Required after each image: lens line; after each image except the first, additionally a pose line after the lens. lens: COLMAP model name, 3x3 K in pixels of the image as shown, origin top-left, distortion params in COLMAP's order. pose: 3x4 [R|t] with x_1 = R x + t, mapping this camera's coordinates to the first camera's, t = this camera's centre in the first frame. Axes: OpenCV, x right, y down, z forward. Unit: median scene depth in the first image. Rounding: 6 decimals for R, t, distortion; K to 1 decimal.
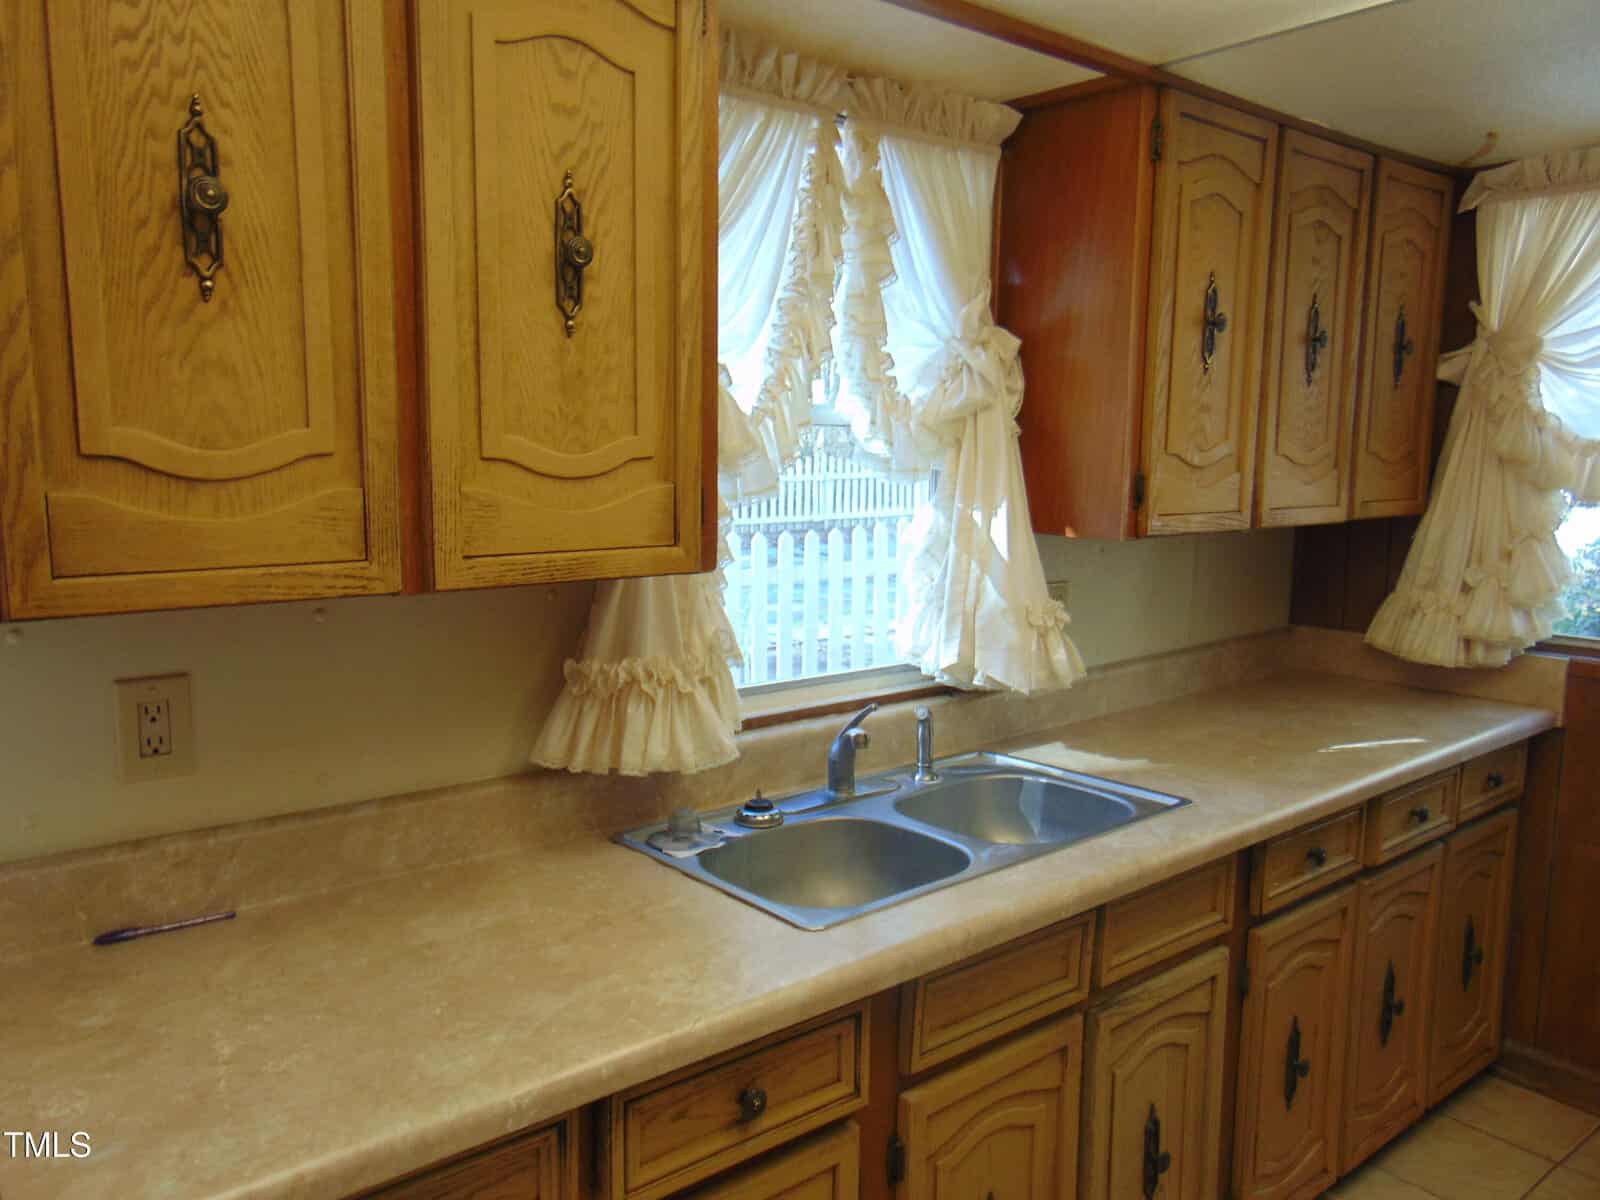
lens RADIAL K [[1207.0, 0, 800.0], [0, 1207.0, 600.0], [0, 0, 1]] dist [-0.029310, 0.072024]
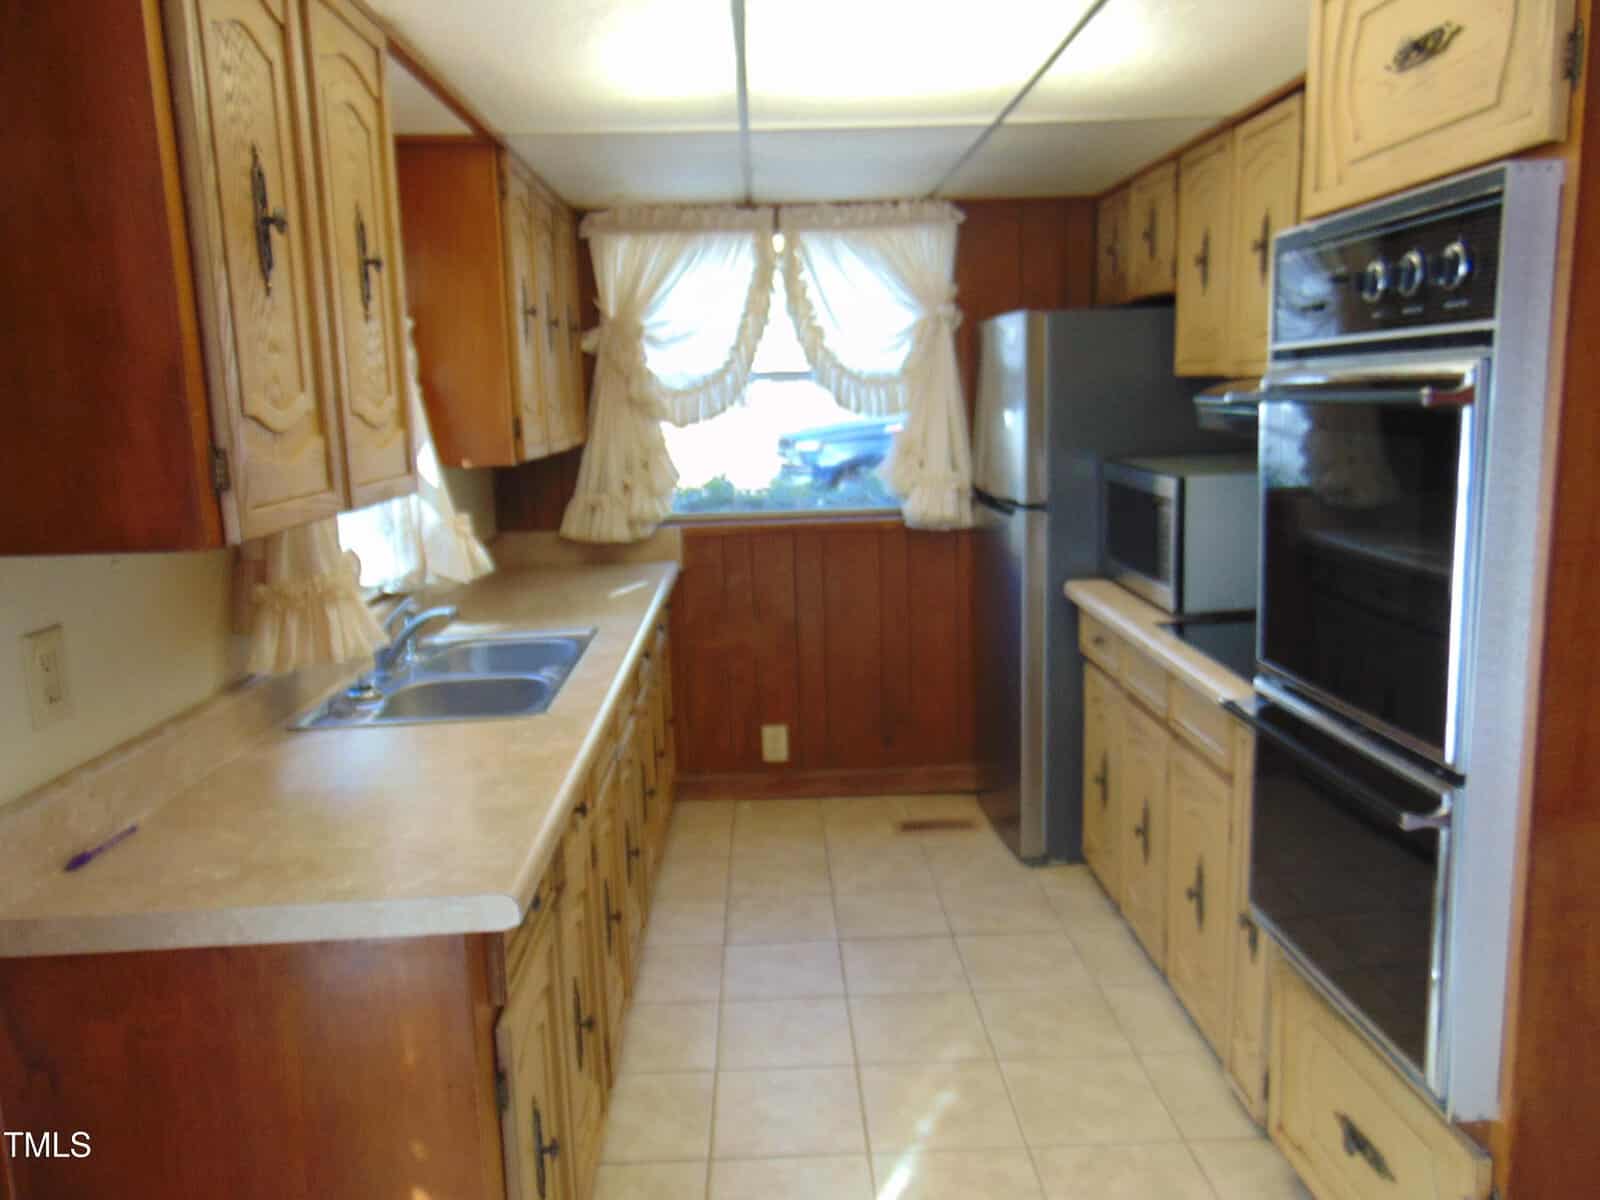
lens RADIAL K [[1207.0, 0, 800.0], [0, 1207.0, 600.0], [0, 0, 1]] dist [-0.029310, 0.072024]
pose [[0.610687, -0.162021, 0.775120, -0.525126], [0.141565, 0.985413, 0.094445, 0.017135], [-0.779116, 0.052054, 0.624715, -0.118152]]
